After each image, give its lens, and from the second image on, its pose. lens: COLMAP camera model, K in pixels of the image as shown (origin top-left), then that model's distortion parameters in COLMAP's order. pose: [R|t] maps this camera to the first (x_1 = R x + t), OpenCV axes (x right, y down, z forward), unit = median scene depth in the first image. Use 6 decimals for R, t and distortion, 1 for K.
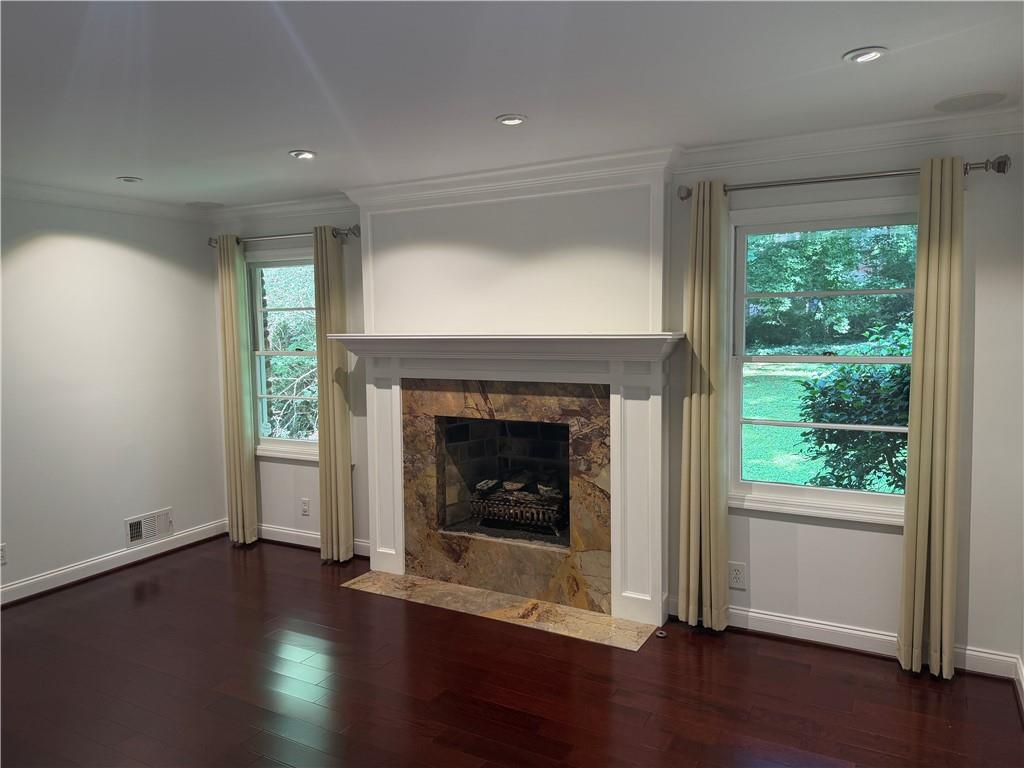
lens RADIAL K [[722.9, 0, 507.1], [0, 722.9, 384.8], [0, 0, 1]] dist [0.117118, -0.155789]
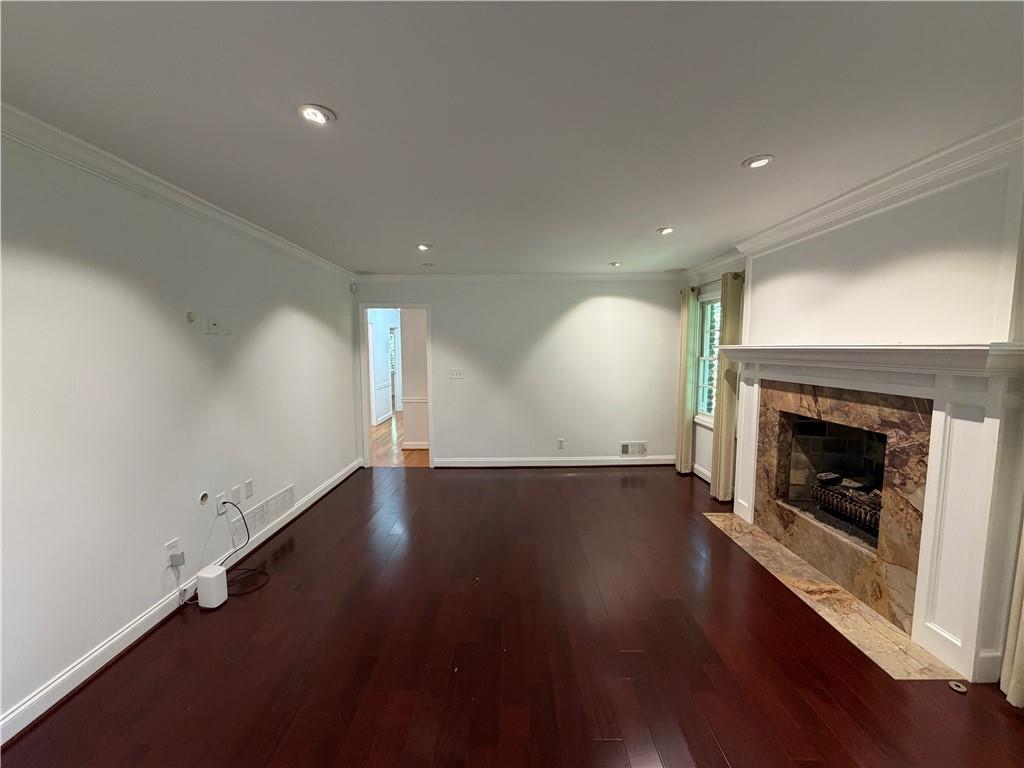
lens RADIAL K [[410.0, 0, 508.5], [0, 410.0, 386.5], [0, 0, 1]] dist [0.001254, -0.000250]
pose [[0.492796, 0.091179, -0.865355, 0.292690], [-0.073716, 0.995294, 0.062891, -0.009323], [0.867017, 0.032799, 0.497198, 0.238955]]
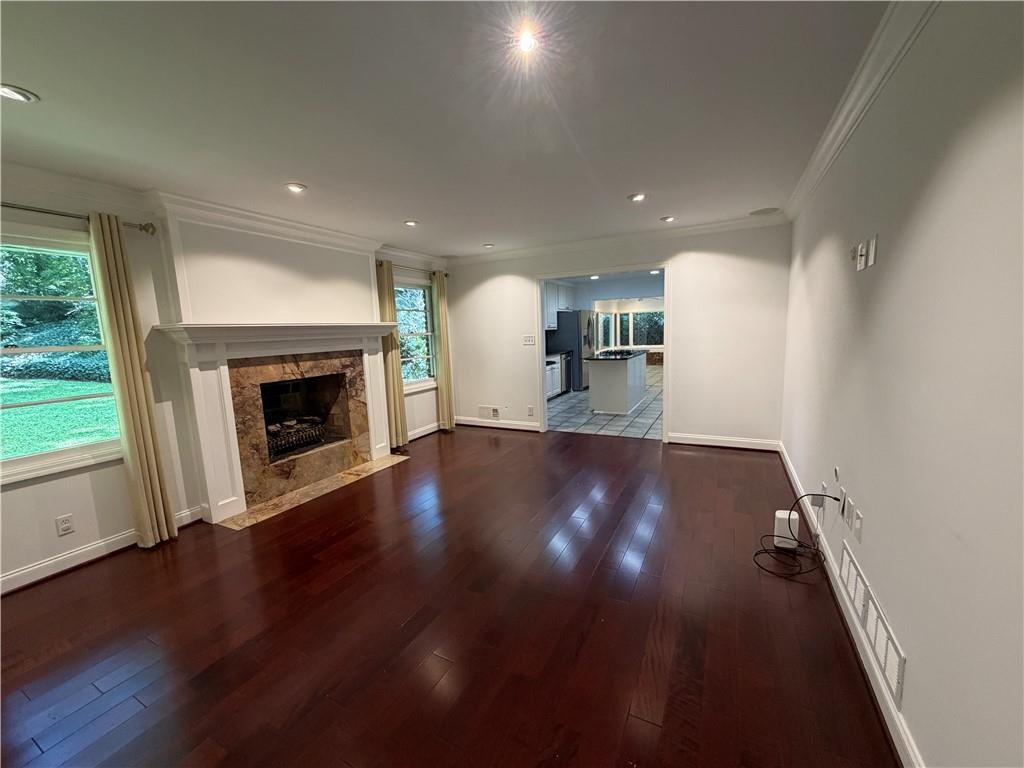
lens RADIAL K [[410.0, 0, 508.5], [0, 410.0, 386.5], [0, 0, 1]] dist [0.001254, -0.000250]
pose [[-0.027534, -0.124124, 0.991885, -0.922227], [0.119048, 0.984792, 0.126541, 0.005144], [-0.992507, 0.121566, -0.012339, 0.556067]]
